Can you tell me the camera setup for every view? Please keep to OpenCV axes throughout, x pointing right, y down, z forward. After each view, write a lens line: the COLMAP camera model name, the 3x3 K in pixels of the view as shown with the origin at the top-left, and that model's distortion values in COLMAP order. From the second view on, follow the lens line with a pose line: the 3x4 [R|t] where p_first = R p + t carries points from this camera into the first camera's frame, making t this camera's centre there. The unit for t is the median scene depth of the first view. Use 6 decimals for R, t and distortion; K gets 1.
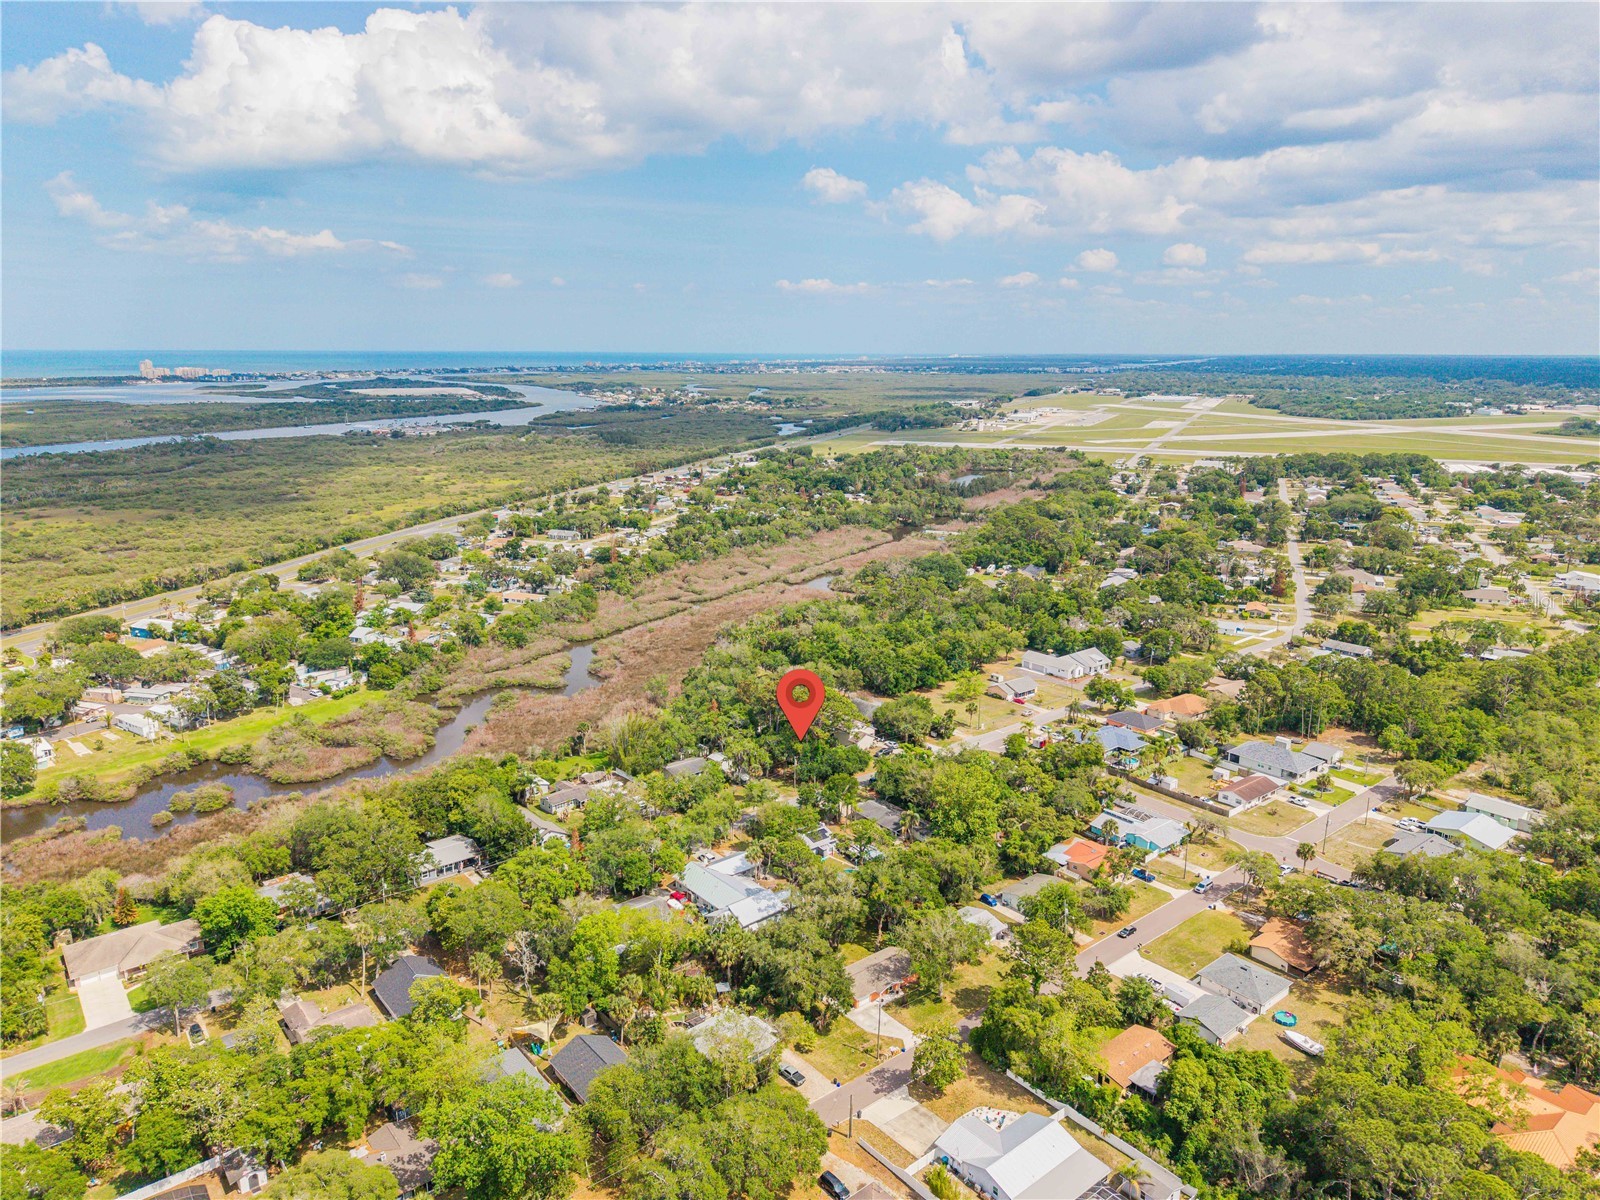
lens RADIAL K [[1062.0, 0, 800.0], [0, 1062.0, 600.0], [0, 0, 1]] dist [0.091599, -0.001956]
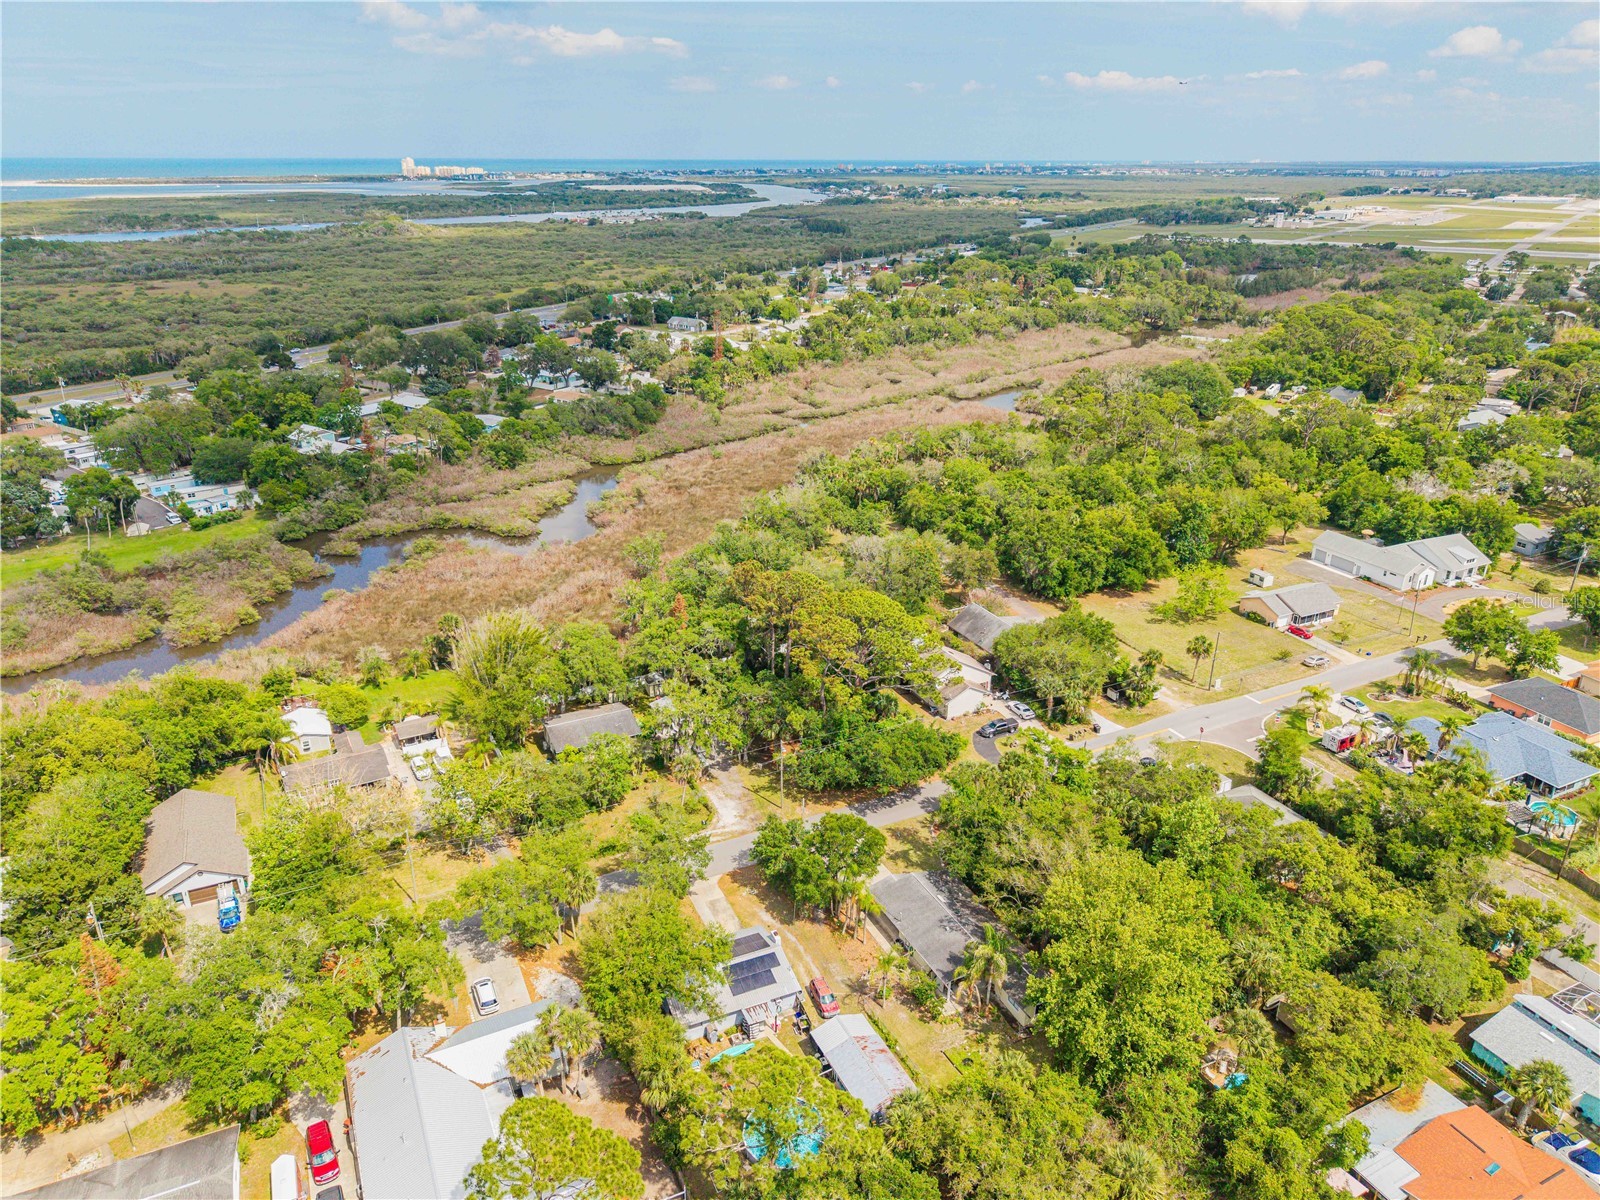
lens RADIAL K [[1075.9, 0, 800.0], [0, 1075.9, 600.0], [0, 0, 1]] dist [0.008073, -0.003821]
pose [[0.972798, 0.087159, -0.214632, 0.068888], [-0.051783, 0.984891, 0.165253, 0.004557], [0.225792, -0.149644, 0.962614, 0.382533]]
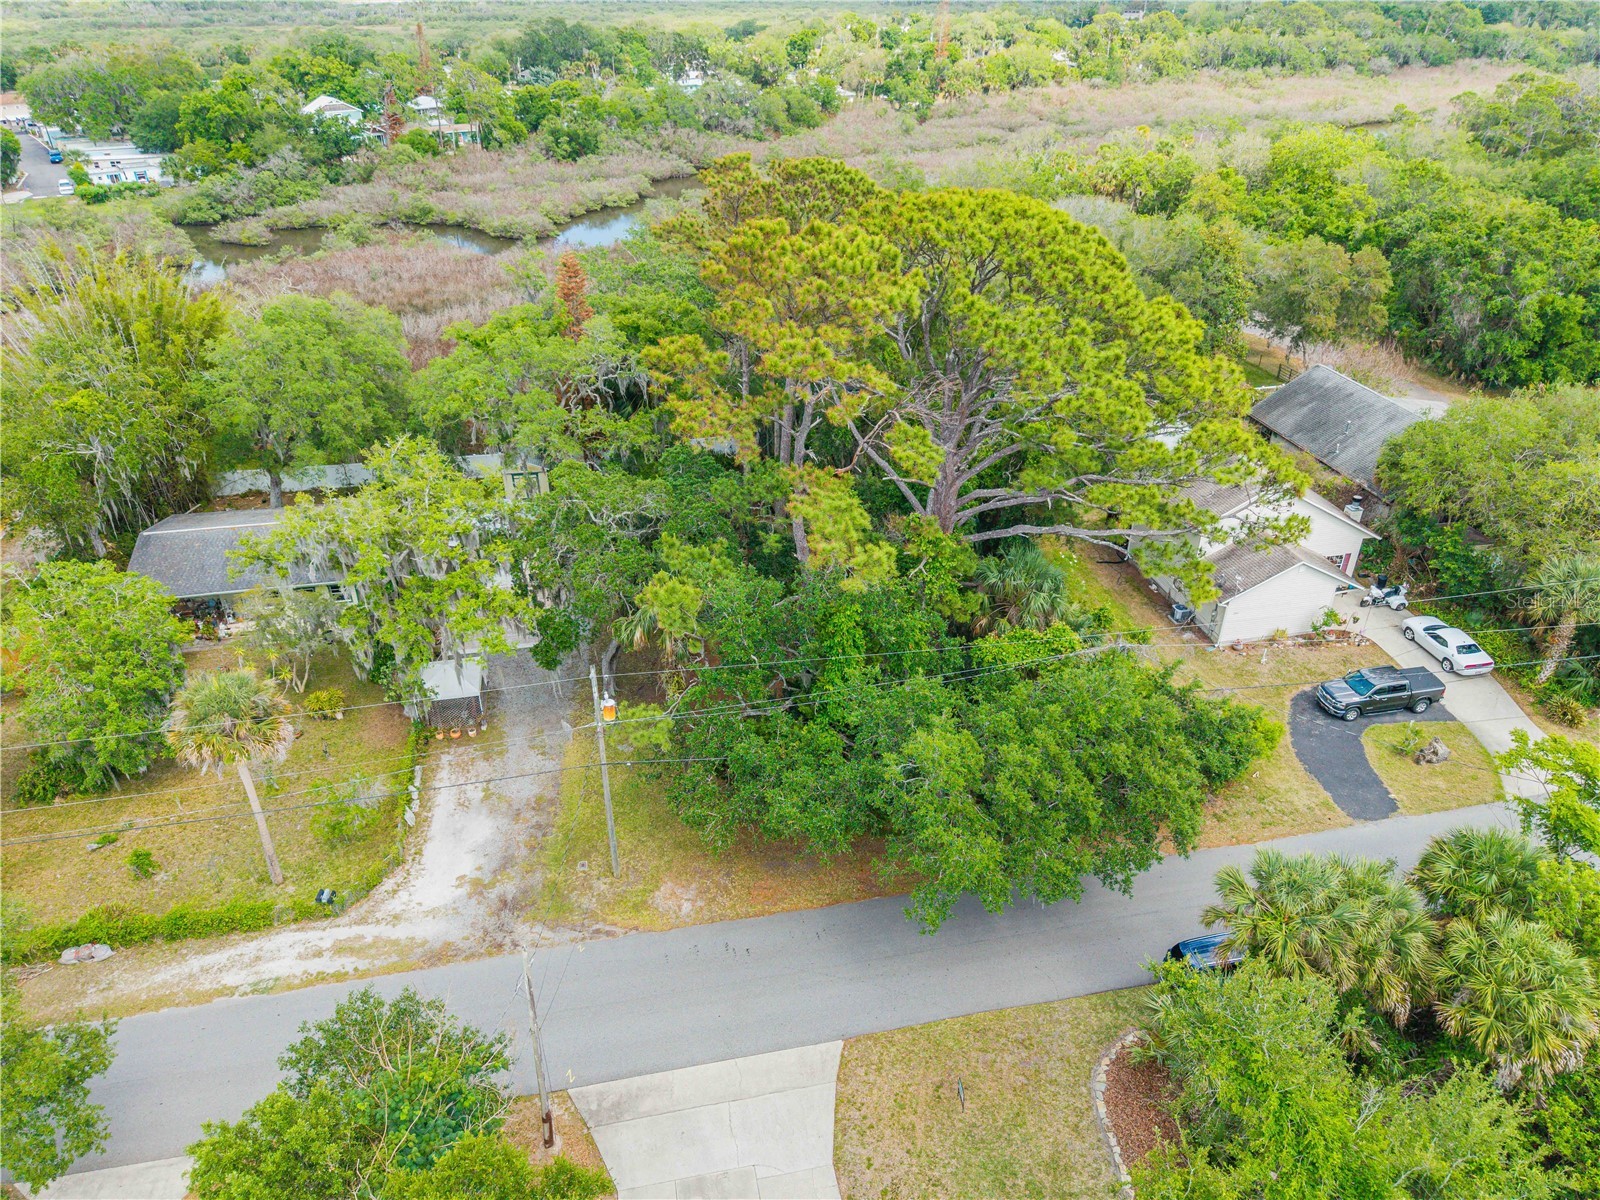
lens RADIAL K [[1075.9, 0, 800.0], [0, 1075.9, 600.0], [0, 0, 1]] dist [0.008073, -0.003821]
pose [[0.884966, 0.232662, -0.403366, 0.048017], [-0.103215, 0.942693, 0.317297, 0.064868], [0.454073, -0.239163, 0.858265, 0.621045]]
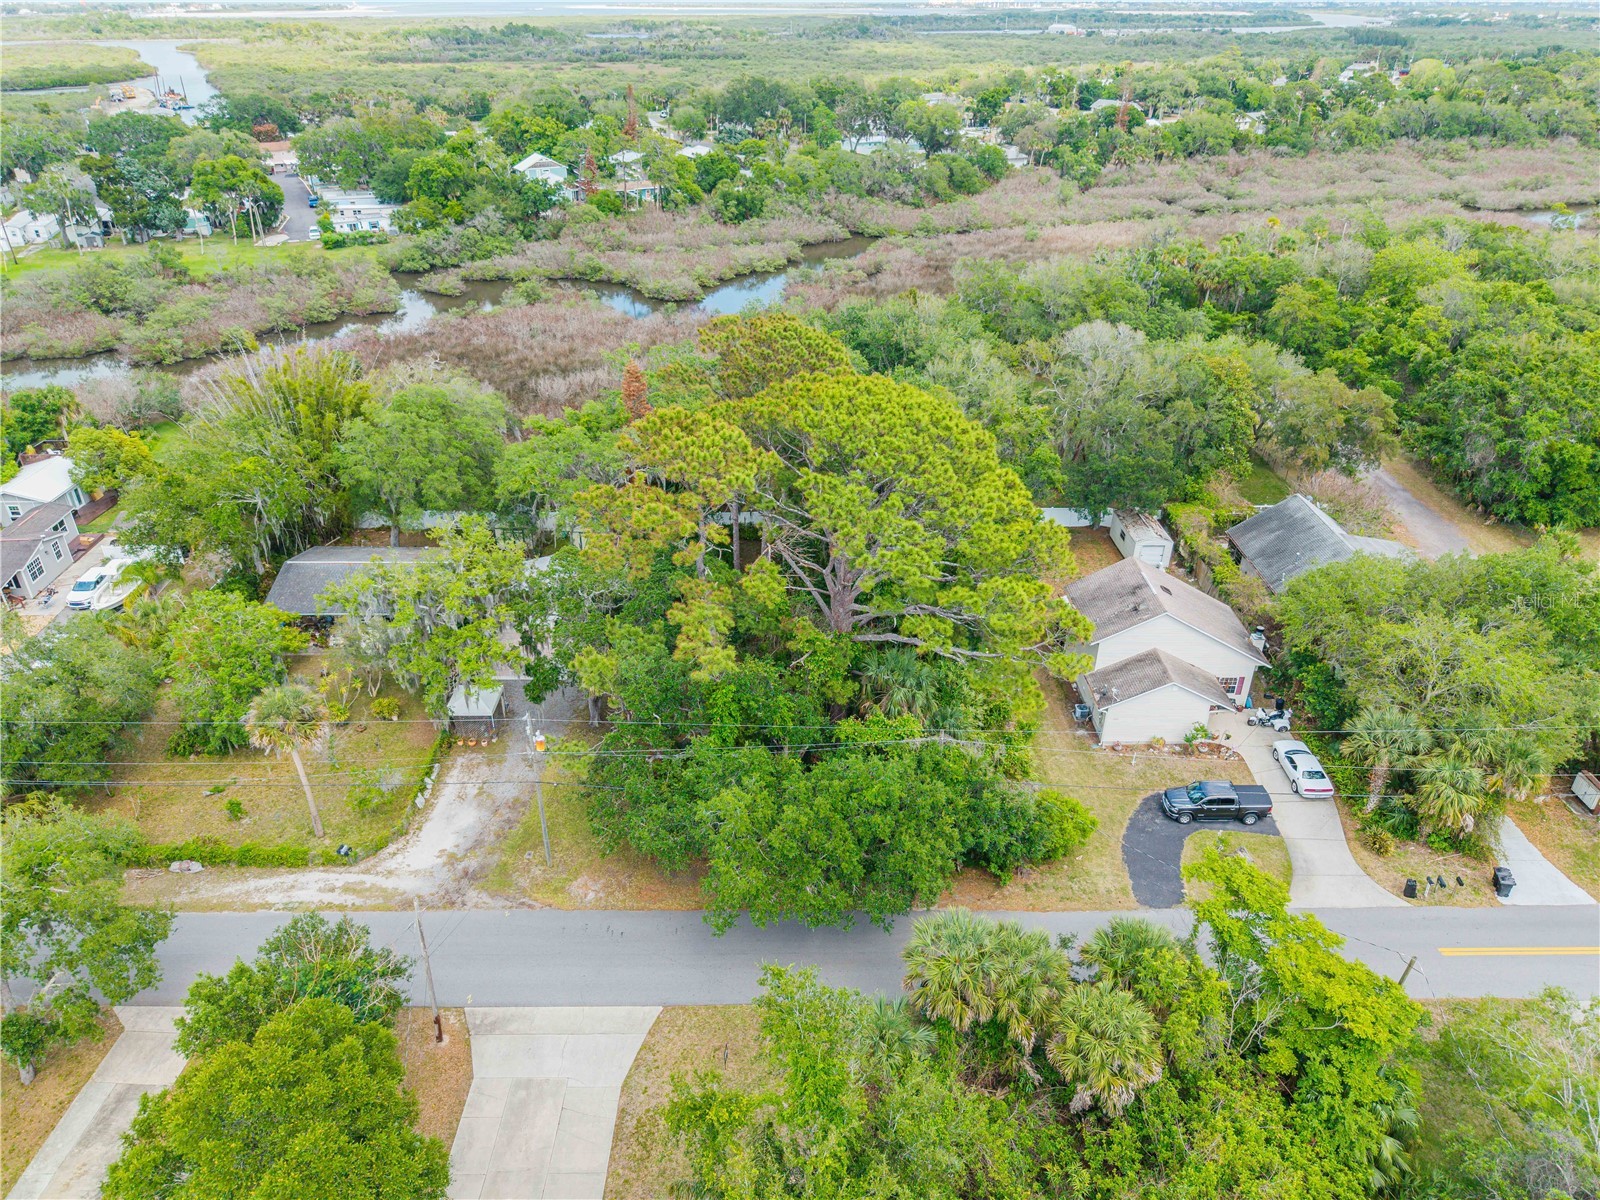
lens RADIAL K [[1075.9, 0, 800.0], [0, 1075.9, 600.0], [0, 0, 1]] dist [0.008073, -0.003821]
pose [[0.777203, 0.308325, -0.548536, 0.087694], [-0.144633, 0.935921, 0.321143, 0.043152], [0.612402, -0.170257, 0.771995, 0.613915]]
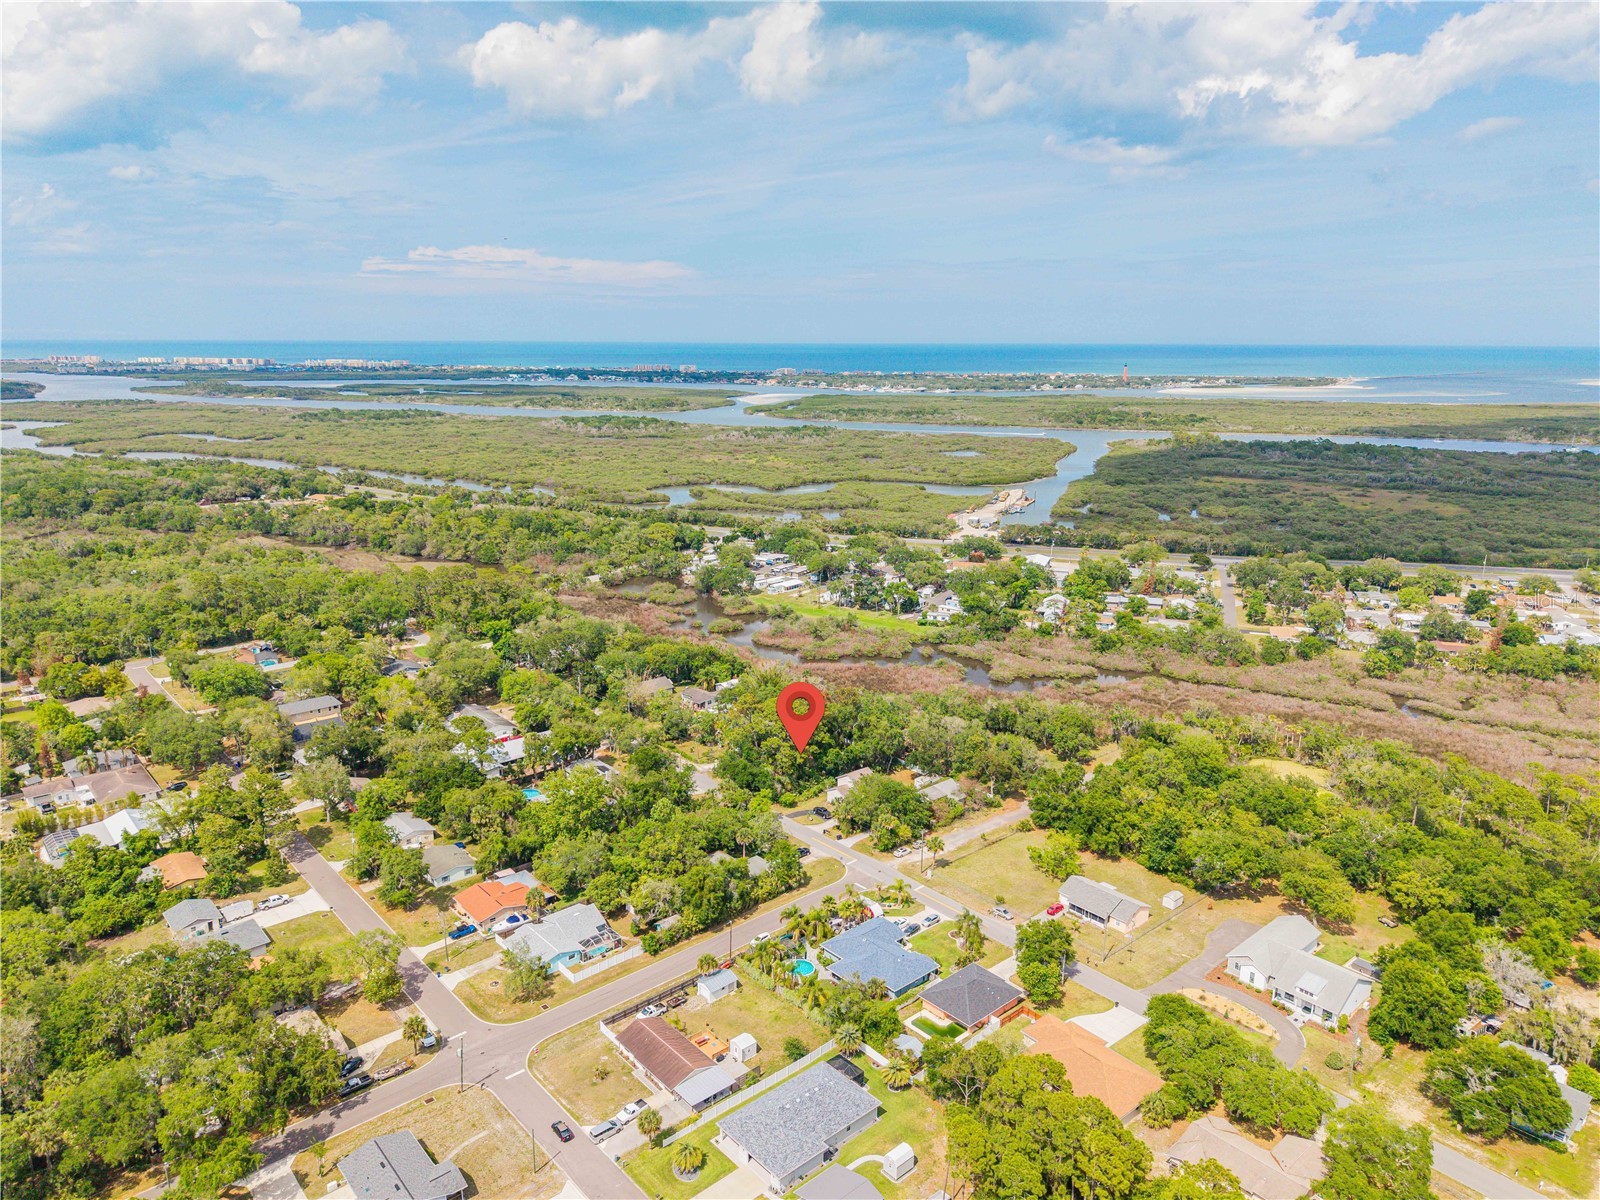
lens RADIAL K [[1062.0, 0, 800.0], [0, 1062.0, 600.0], [0, 0, 1]] dist [0.091599, -0.001956]
pose [[0.037432, 0.232593, -0.971853, 0.651451], [-0.230476, 0.948325, 0.218085, -0.148879], [0.972358, 0.215826, 0.089105, 0.658973]]
